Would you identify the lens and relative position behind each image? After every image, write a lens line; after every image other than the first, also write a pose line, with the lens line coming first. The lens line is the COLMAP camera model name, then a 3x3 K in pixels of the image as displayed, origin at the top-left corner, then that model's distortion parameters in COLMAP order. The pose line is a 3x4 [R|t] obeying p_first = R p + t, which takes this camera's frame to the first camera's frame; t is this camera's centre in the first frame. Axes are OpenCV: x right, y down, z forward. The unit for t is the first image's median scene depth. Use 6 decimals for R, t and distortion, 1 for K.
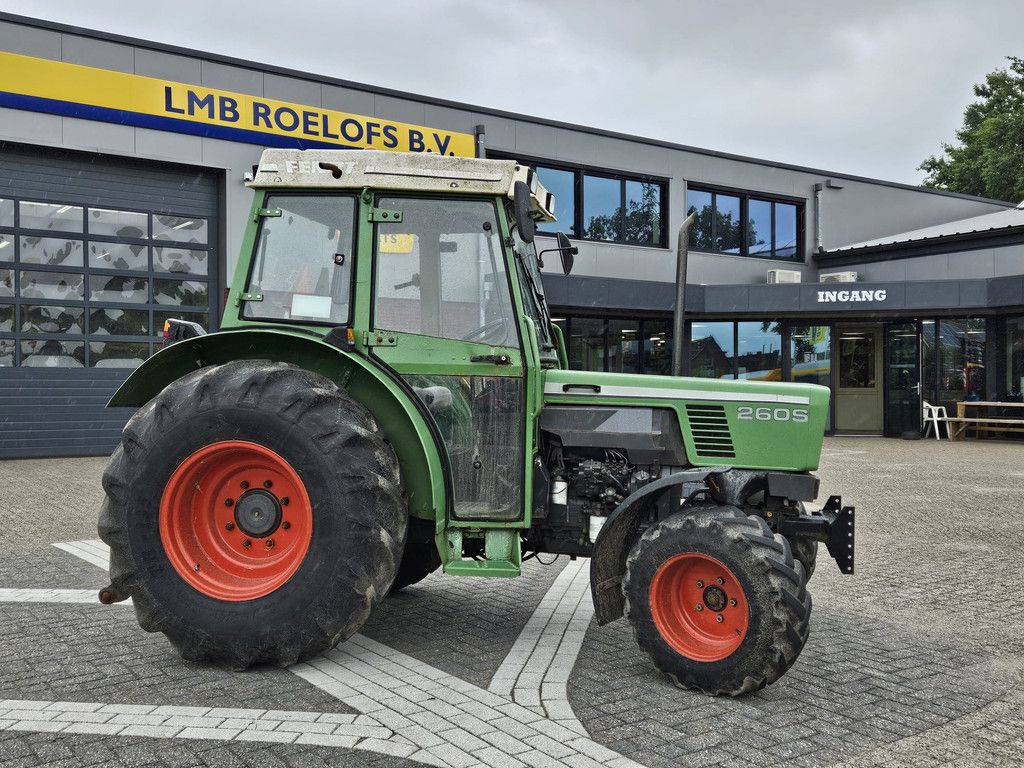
lens RADIAL K [[1036.8, 0, 510.2], [0, 1036.8, 393.5], [0, 0, 1]] dist [0.120977, -0.156485]
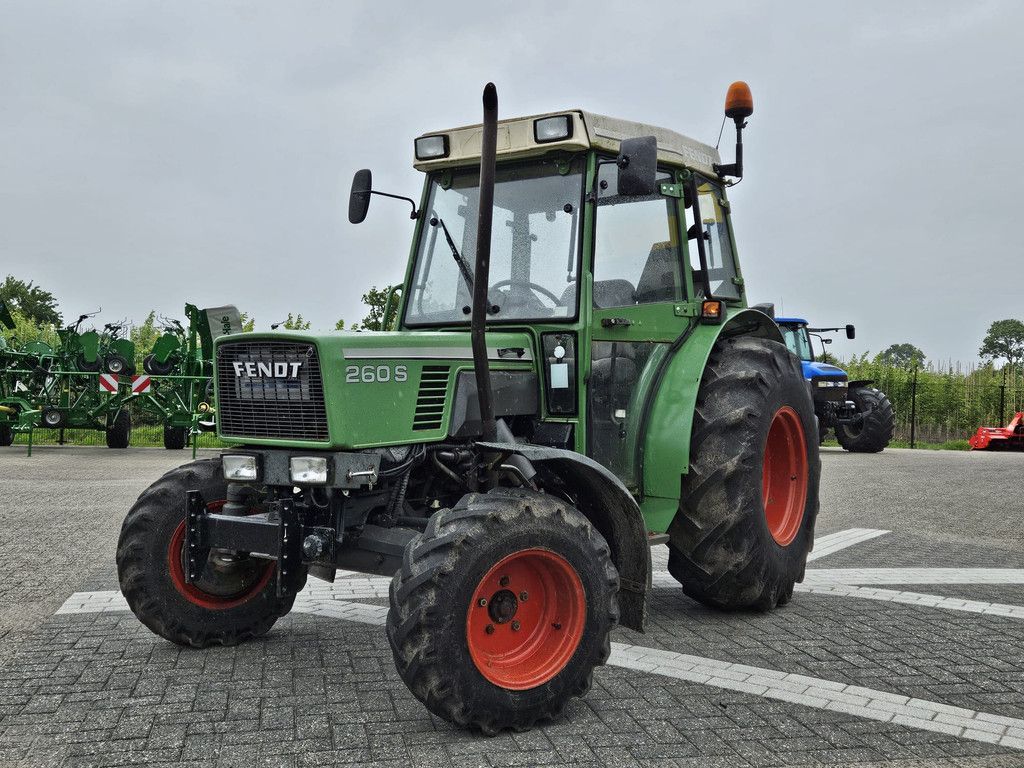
lens RADIAL K [[1044.0, 0, 512.0], [0, 1044.0, 384.0], [0, 0, 1]] dist [0.111422, -0.138201]
pose [[-0.396784, -0.019591, -0.917703, 0.926571], [-0.034954, 0.999370, -0.006222, 0.027951], [0.917246, 0.029608, -0.397218, 1.504187]]
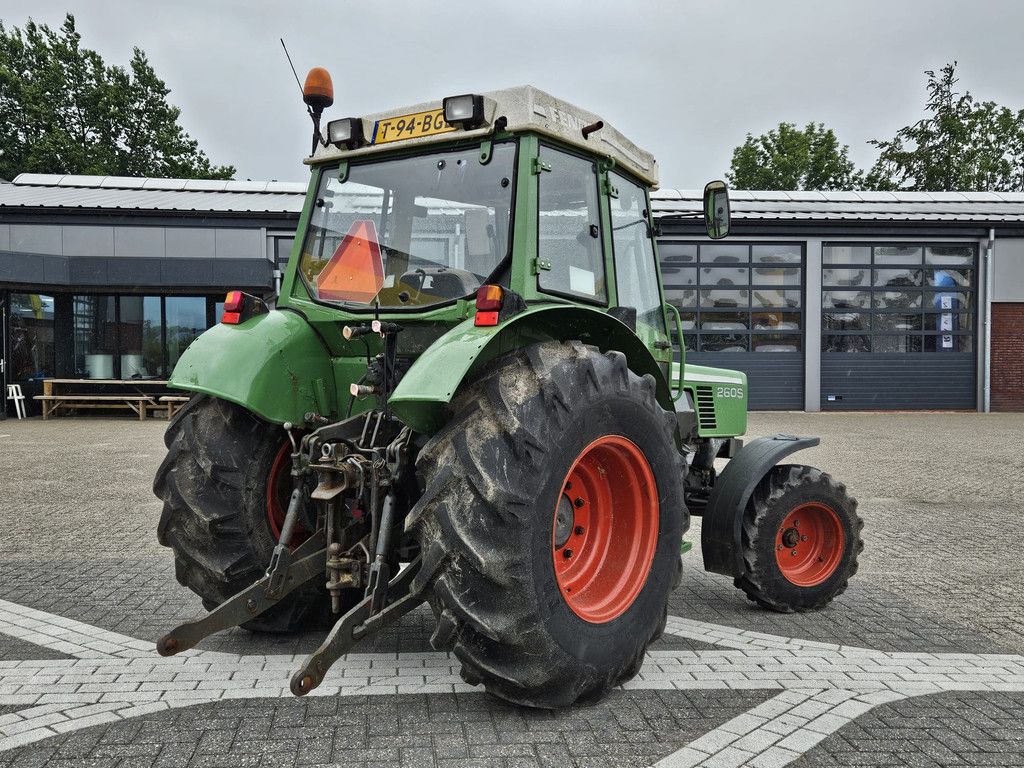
lens RADIAL K [[1044.0, 0, 512.0], [0, 1044.0, 384.0], [0, 0, 1]] dist [0.111422, -0.138201]
pose [[0.490301, -0.012651, 0.871461, -0.984261], [0.000167, 0.999896, 0.014421, -0.009001], [-0.871553, -0.006925, 0.490252, 0.605443]]
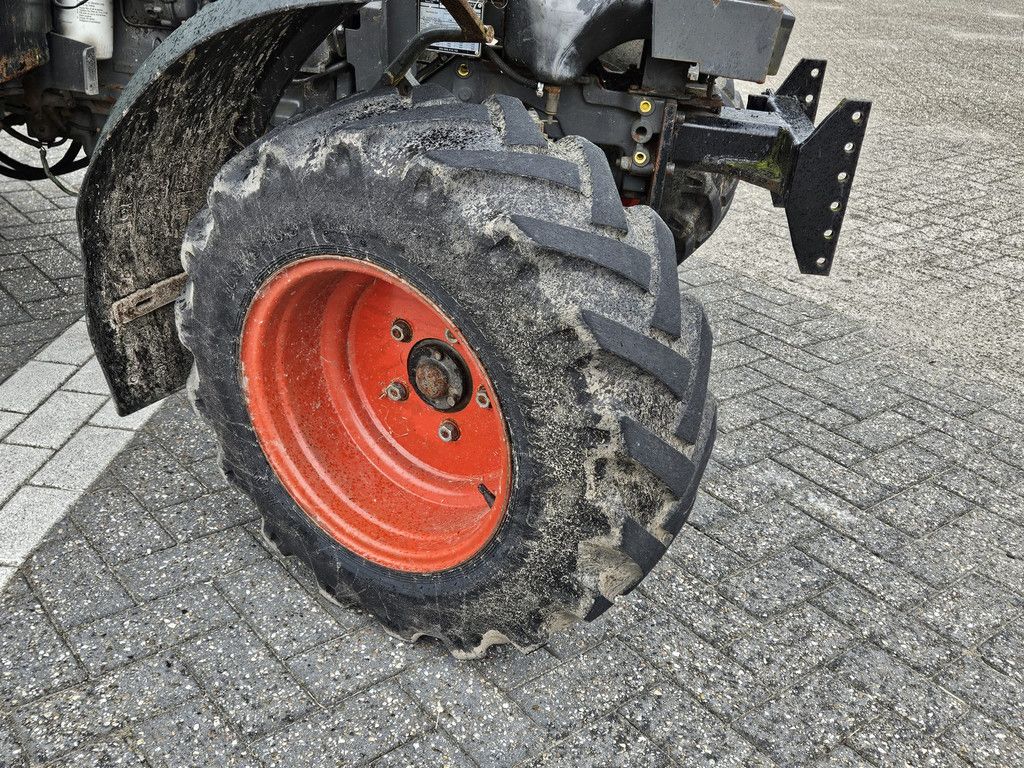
lens RADIAL K [[1044.0, 0, 512.0], [0, 1044.0, 384.0], [0, 0, 1]] dist [0.111422, -0.138201]
pose [[0.994003, 0.033717, 0.104025, 0.166915], [-0.074926, 0.902887, 0.423298, 0.049118], [-0.079651, -0.428553, 0.899999, 0.629363]]
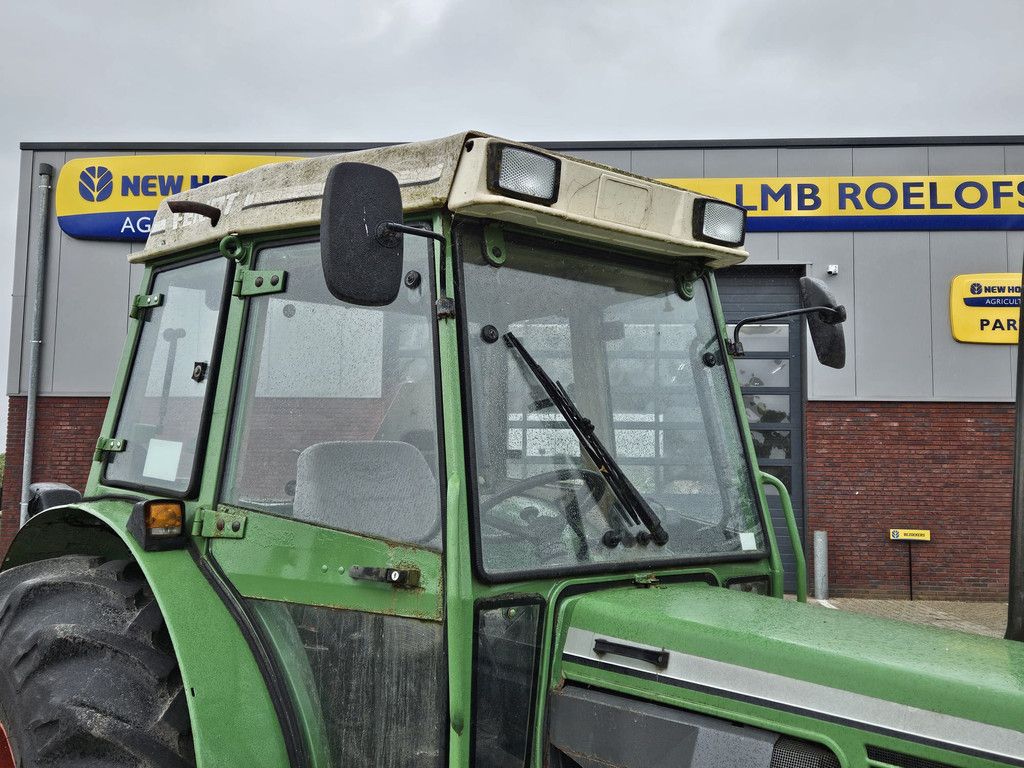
lens RADIAL K [[1047.3, 0, 527.8], [0, 1047.3, 386.4], [0, 0, 1]] dist [0.117261, -0.153863]
pose [[0.783091, -0.053954, -0.619562, 0.303659], [-0.014704, 0.994345, -0.105176, -0.065205], [0.621733, 0.091472, 0.777870, 0.671164]]
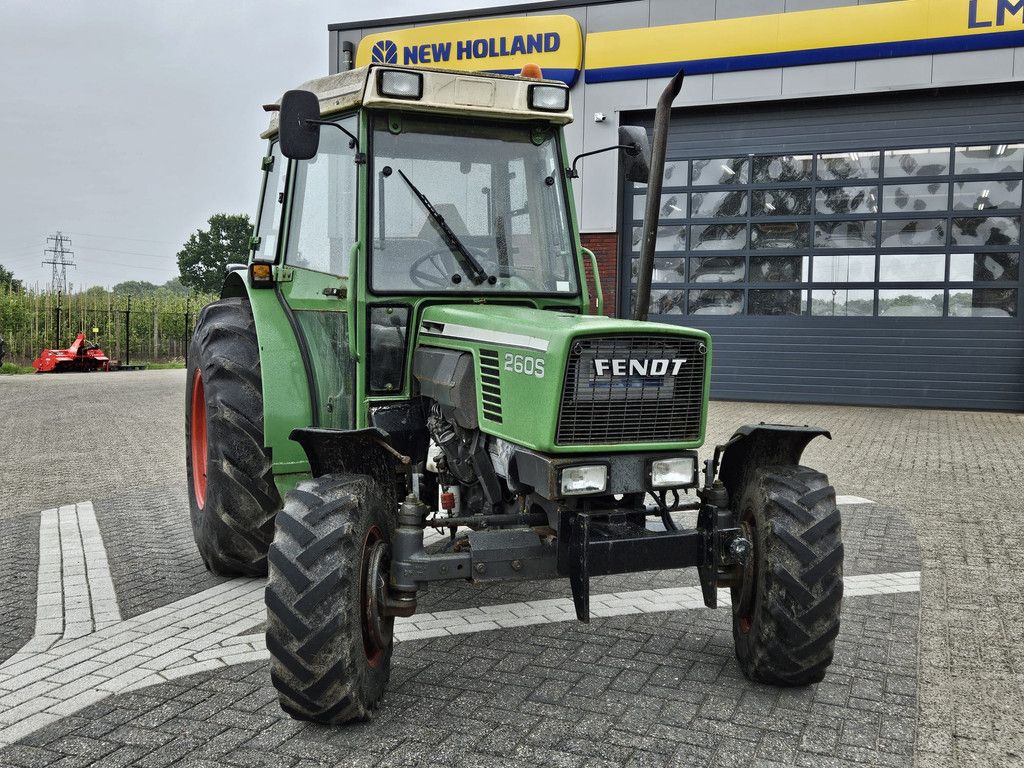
lens RADIAL K [[1044.0, 0, 512.0], [0, 1044.0, 384.0], [0, 0, 1]] dist [0.111422, -0.138201]
pose [[0.542231, 0.051100, -0.838674, 0.823290], [-0.021647, 0.998667, 0.046853, 0.000507], [0.839951, -0.007250, 0.542614, 0.620103]]
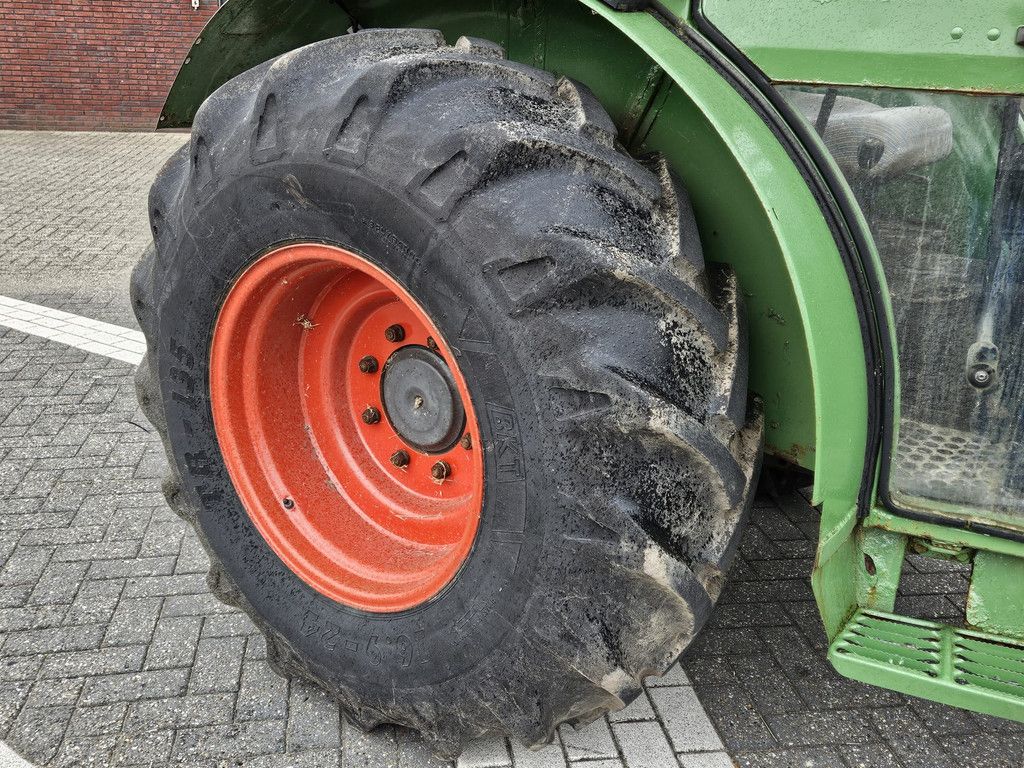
lens RADIAL K [[1044.0, 0, 512.0], [0, 1044.0, 384.0], [0, 0, 1]] dist [0.111422, -0.138201]
pose [[0.890881, 0.162235, -0.424278, -0.020637], [-0.030768, 0.953451, 0.299975, -0.025114], [0.453194, -0.254188, 0.854402, 0.631205]]
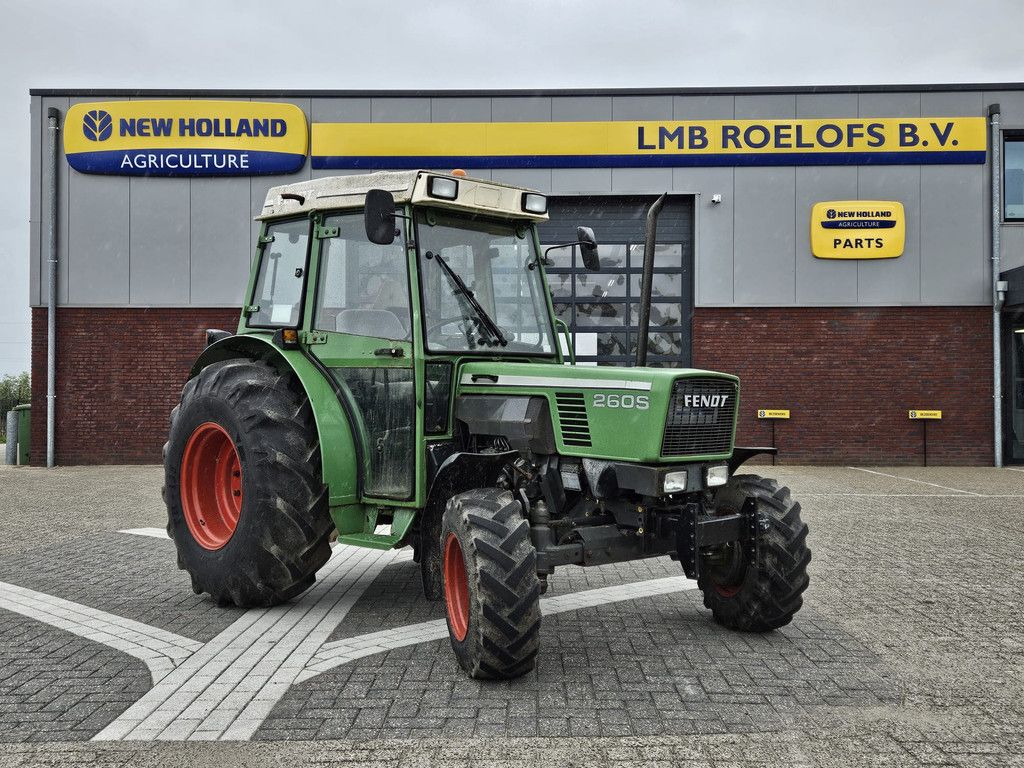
lens RADIAL K [[1036.8, 0, 510.2], [0, 1036.8, 393.5], [0, 0, 1]] dist [0.120977, -0.156485]
pose [[0.802573, -0.009278, -0.596482, 0.730563], [-0.004381, 0.999760, -0.021445, 0.033300], [0.596538, 0.019824, 0.802340, 0.187255]]
